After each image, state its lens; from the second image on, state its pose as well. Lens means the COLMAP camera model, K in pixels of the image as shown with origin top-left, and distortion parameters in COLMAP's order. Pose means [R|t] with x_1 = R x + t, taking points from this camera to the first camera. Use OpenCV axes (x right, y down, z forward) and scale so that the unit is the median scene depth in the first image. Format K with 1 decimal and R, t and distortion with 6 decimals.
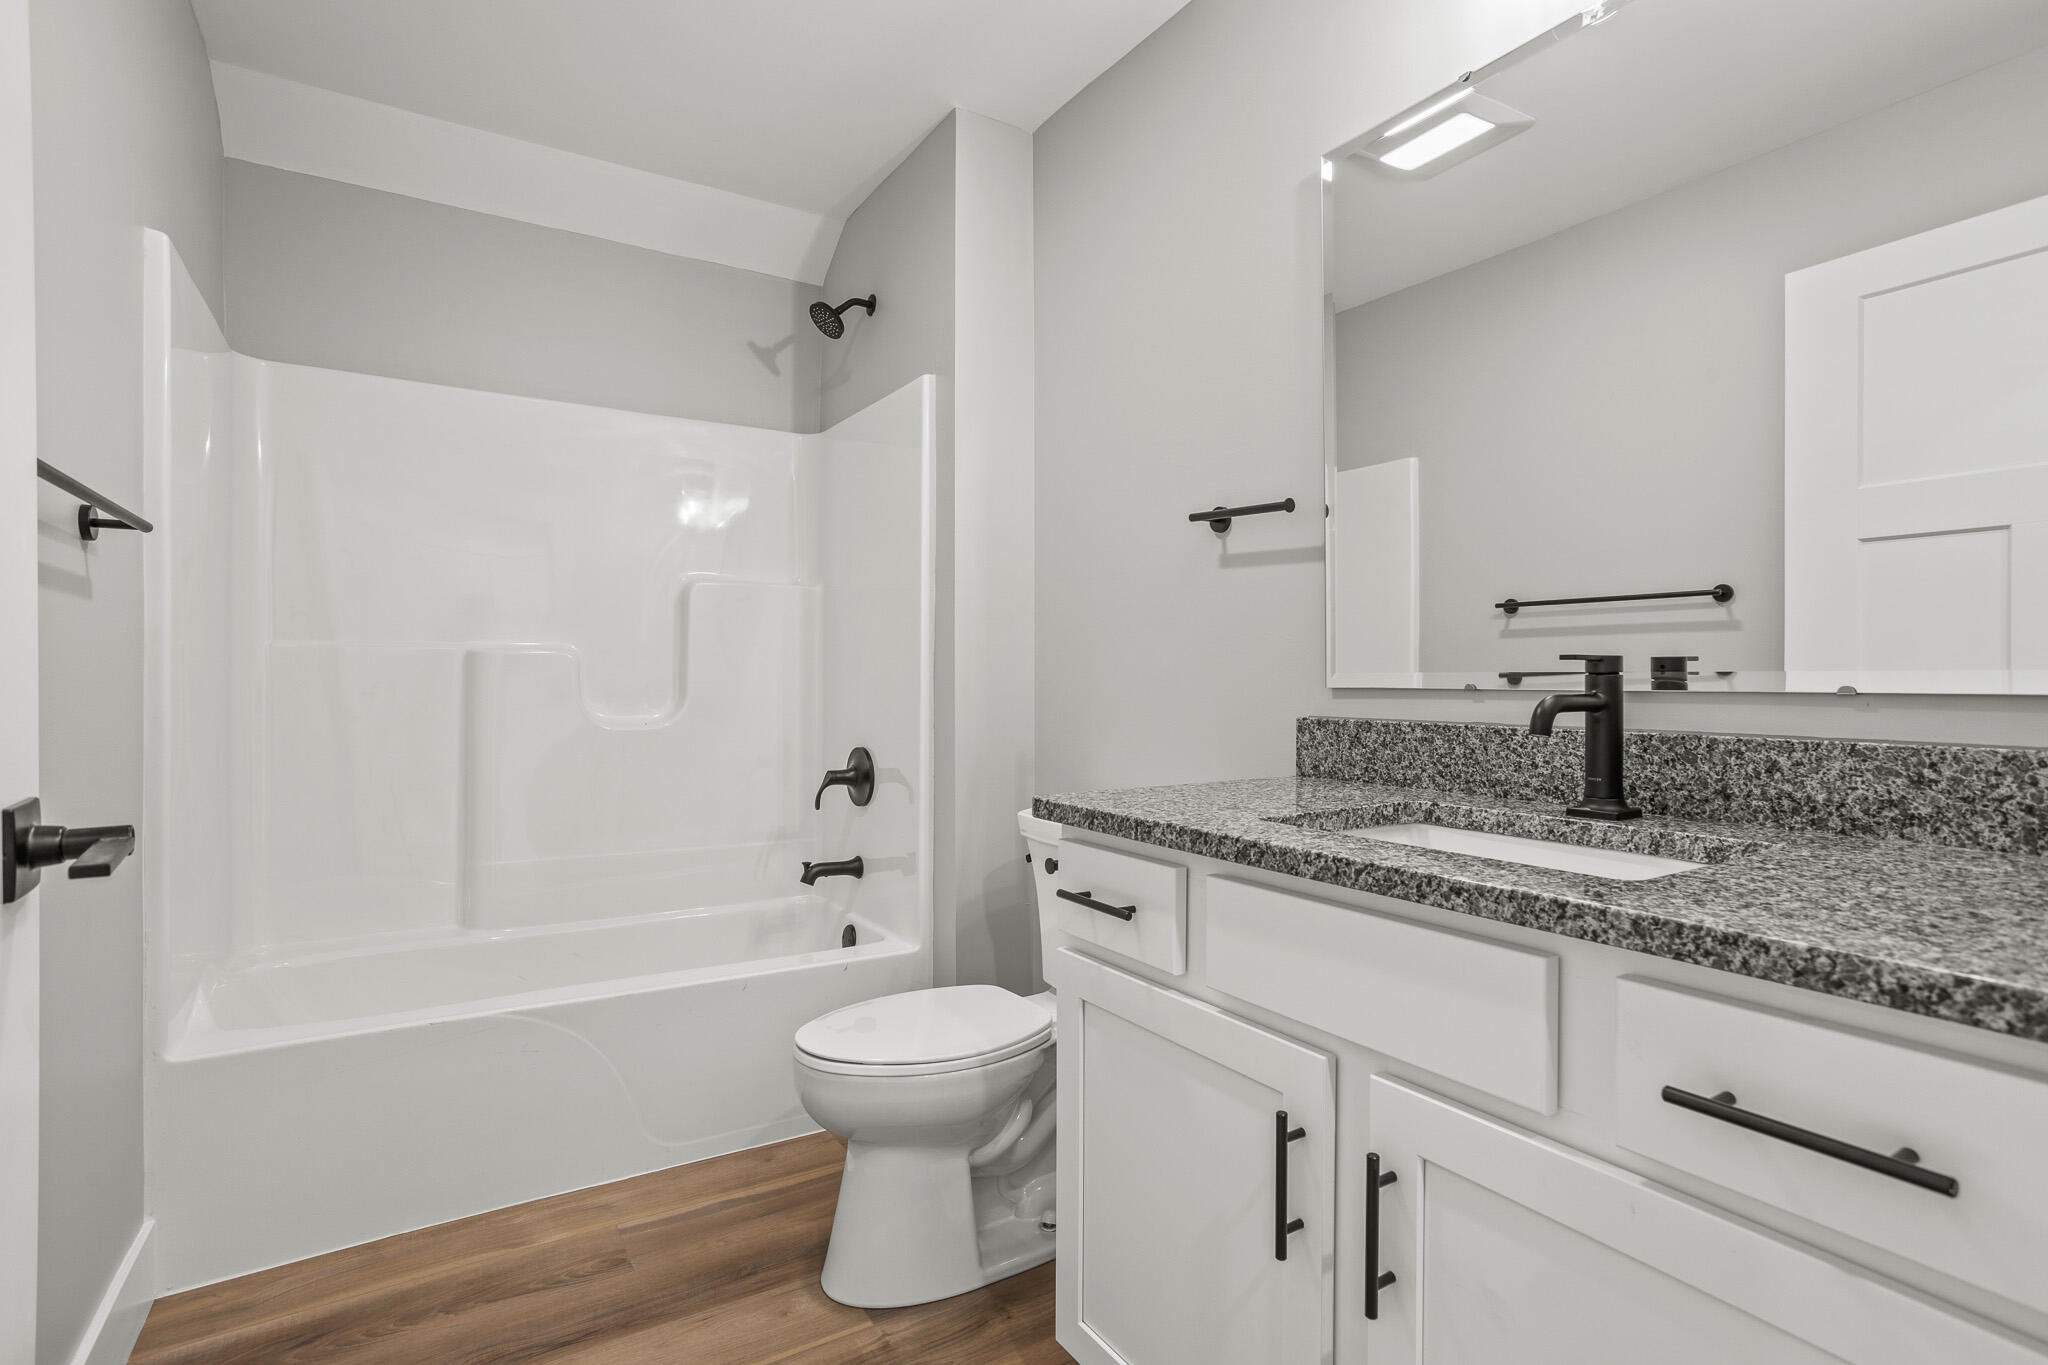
lens RADIAL K [[997.2, 0, 1010.1], [0, 997.2, 676.3], [0, 0, 1]] dist [-0.048667, 0.034370]
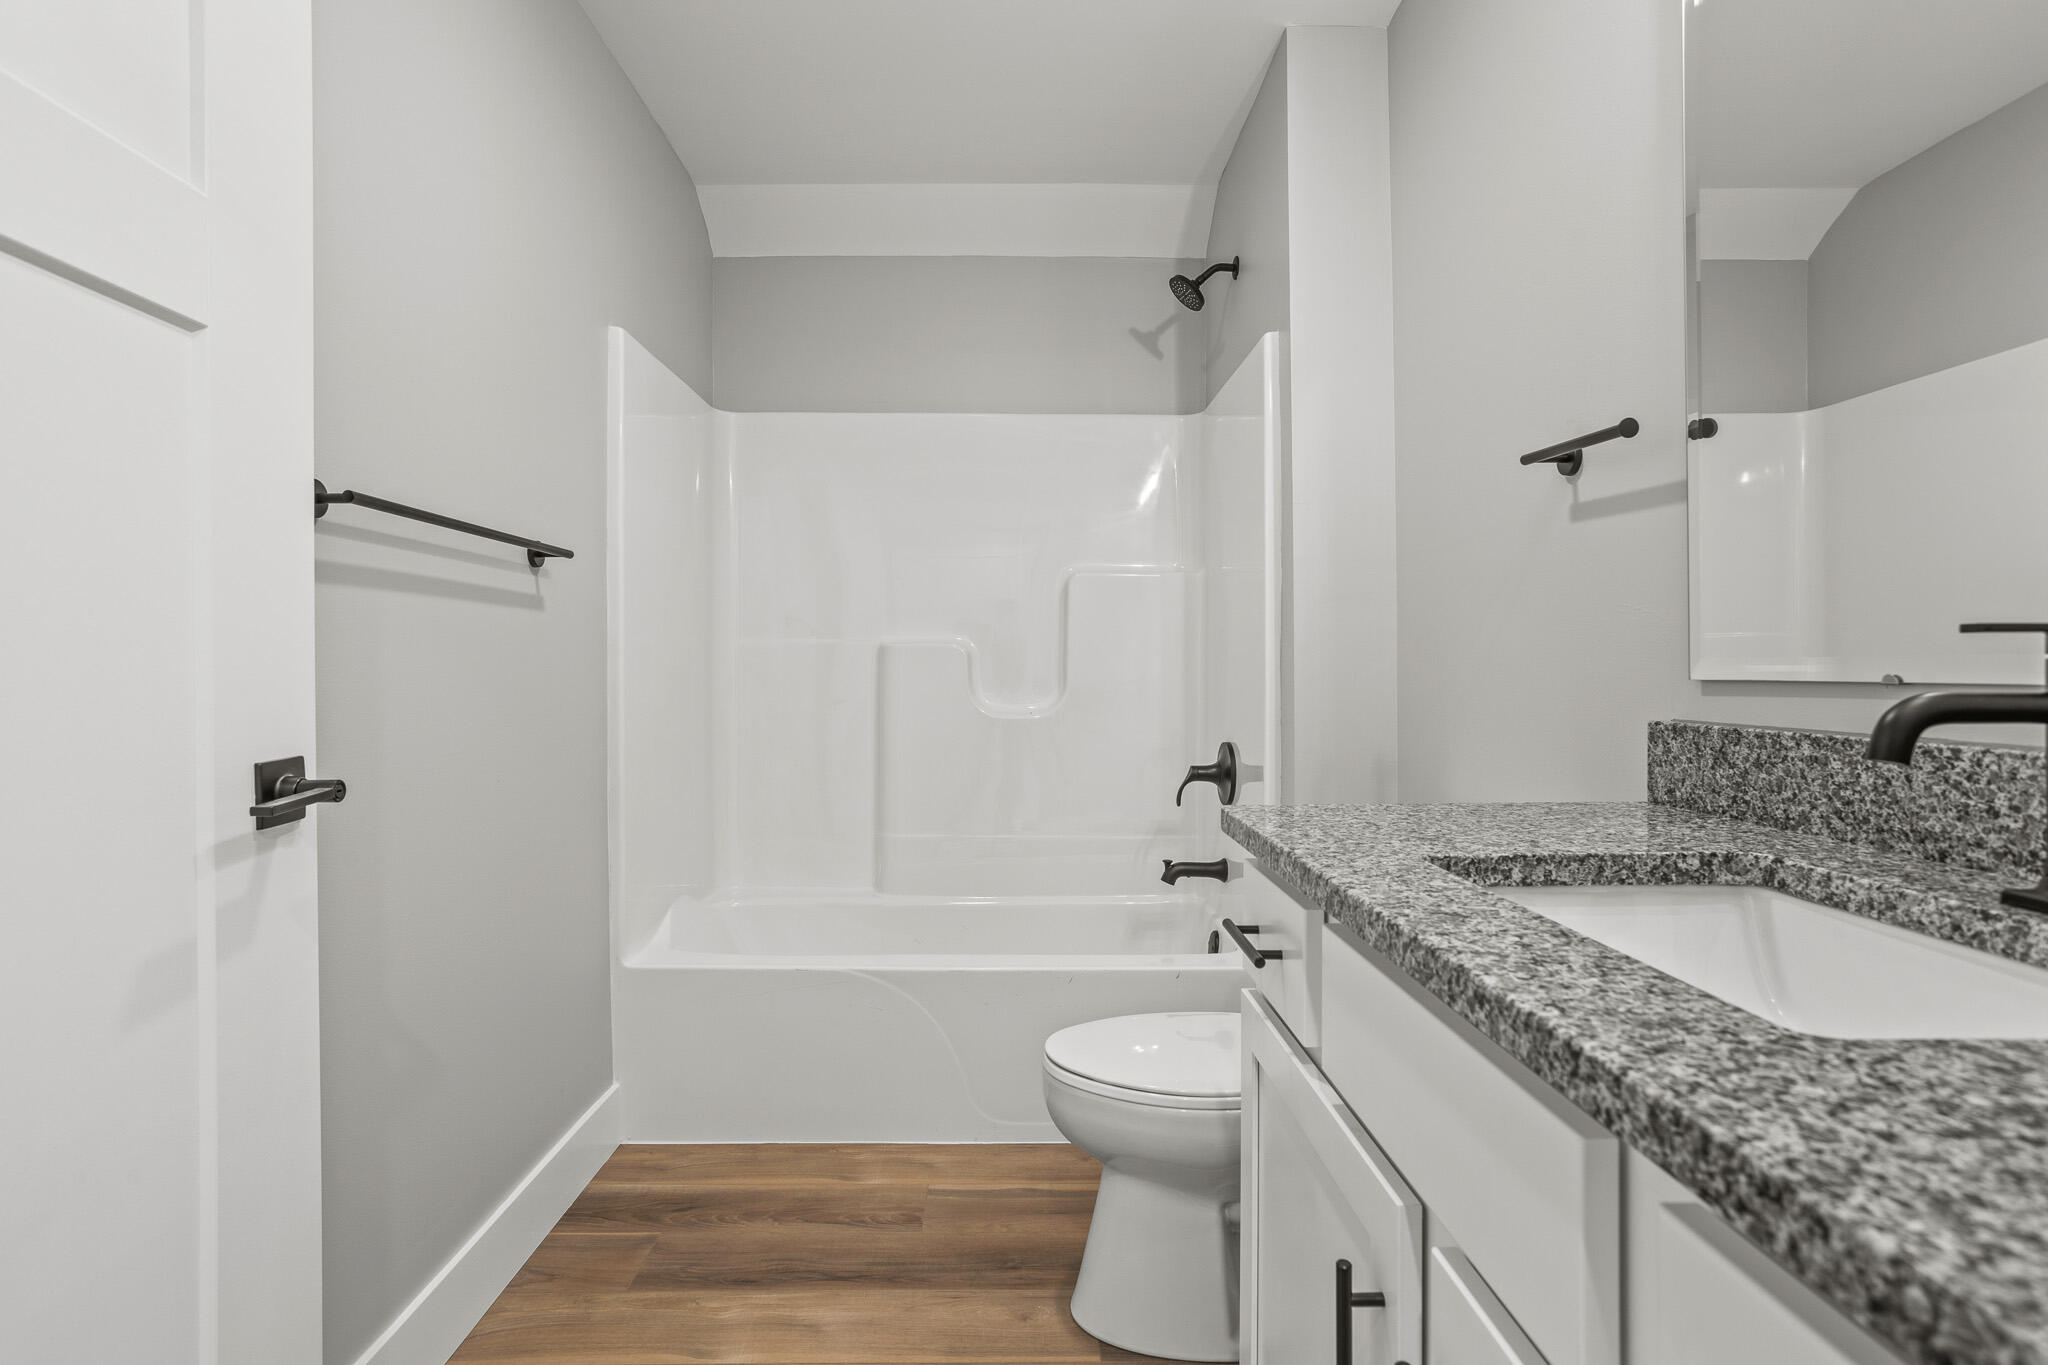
lens RADIAL K [[1000.8, 0, 965.9], [0, 1000.8, 666.7], [0, 0, 1]] dist [-0.049550, 0.026307]
pose [[0.853819, -0.003511, -0.520559, 0.238374], [0.003266, 0.999994, -0.001387, 0.001426], [0.520560, -0.000515, 0.853825, 0.135799]]
